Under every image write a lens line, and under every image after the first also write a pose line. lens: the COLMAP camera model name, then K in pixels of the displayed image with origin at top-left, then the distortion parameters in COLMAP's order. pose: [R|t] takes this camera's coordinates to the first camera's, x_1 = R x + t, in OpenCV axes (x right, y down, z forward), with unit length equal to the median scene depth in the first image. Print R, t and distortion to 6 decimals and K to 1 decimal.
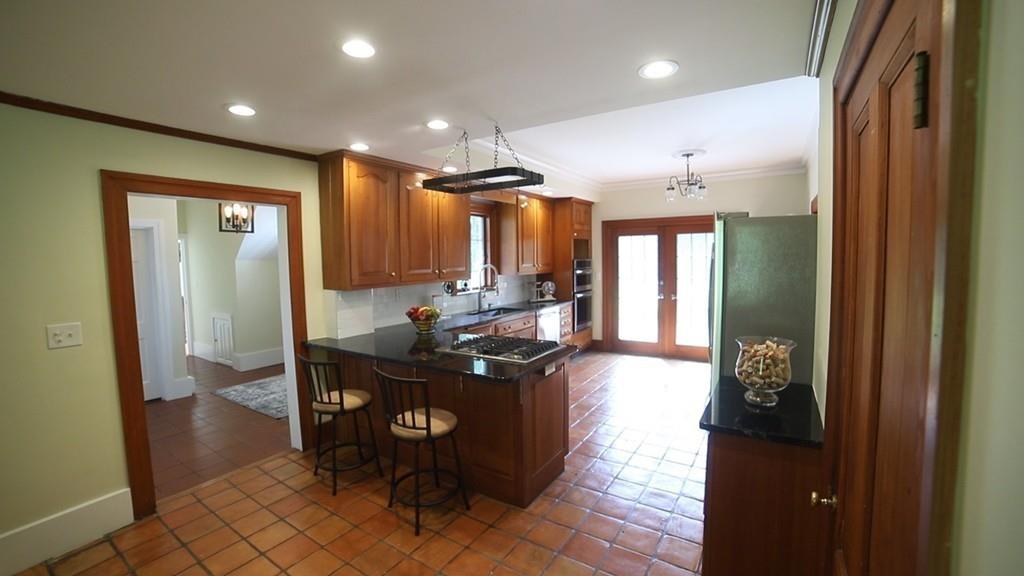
lens RADIAL K [[419.3, 0, 515.3], [0, 419.3, 281.1], [0, 0, 1]] dist [-0.050307, 0.002529]
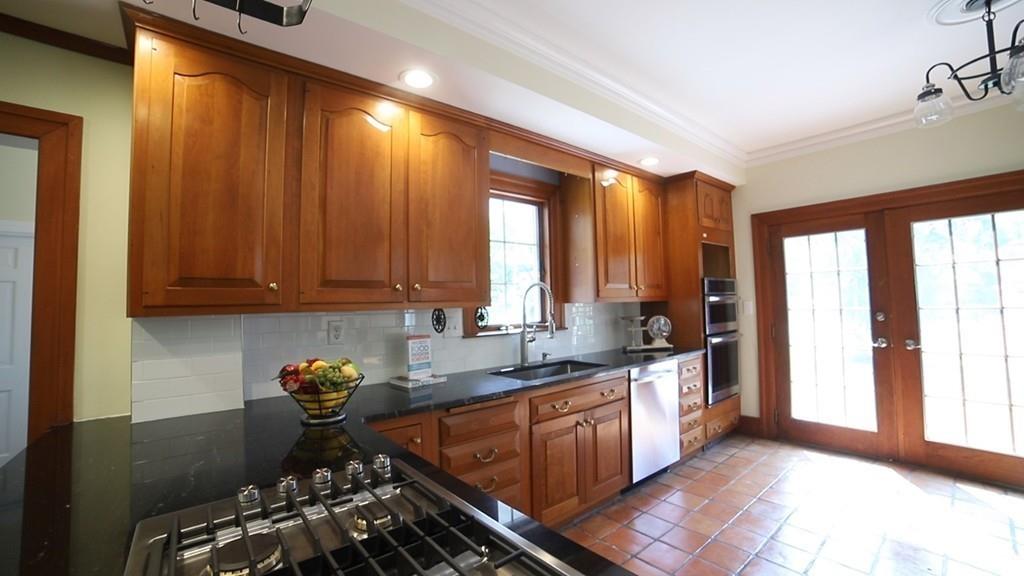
lens RADIAL K [[419.3, 0, 517.5], [0, 419.3, 289.5], [0, 0, 1]] dist [-0.050307, 0.002529]
pose [[0.958790, -0.020387, -0.283383, 0.056819], [-0.003658, 0.996454, -0.084062, 0.014269], [0.284091, 0.081634, 0.955316, 0.388089]]
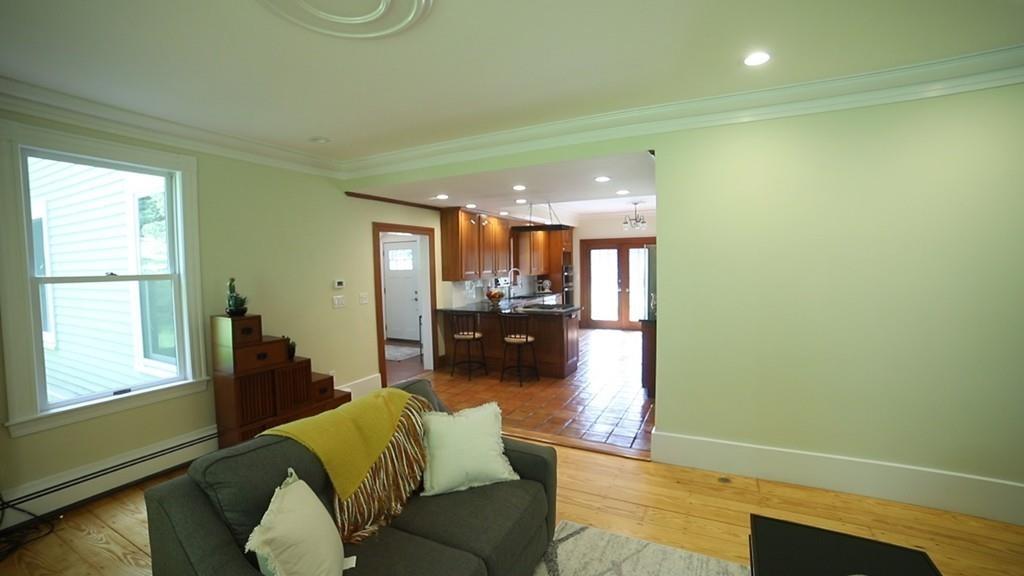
lens RADIAL K [[419.3, 0, 516.5], [0, 419.3, 280.7], [0, 0, 1]] dist [-0.050307, 0.002529]
pose [[0.993989, -0.004095, 0.109408, -0.195381], [0.006234, 0.999796, -0.019216, 0.031911], [-0.109307, 0.019782, 0.993811, -0.486985]]
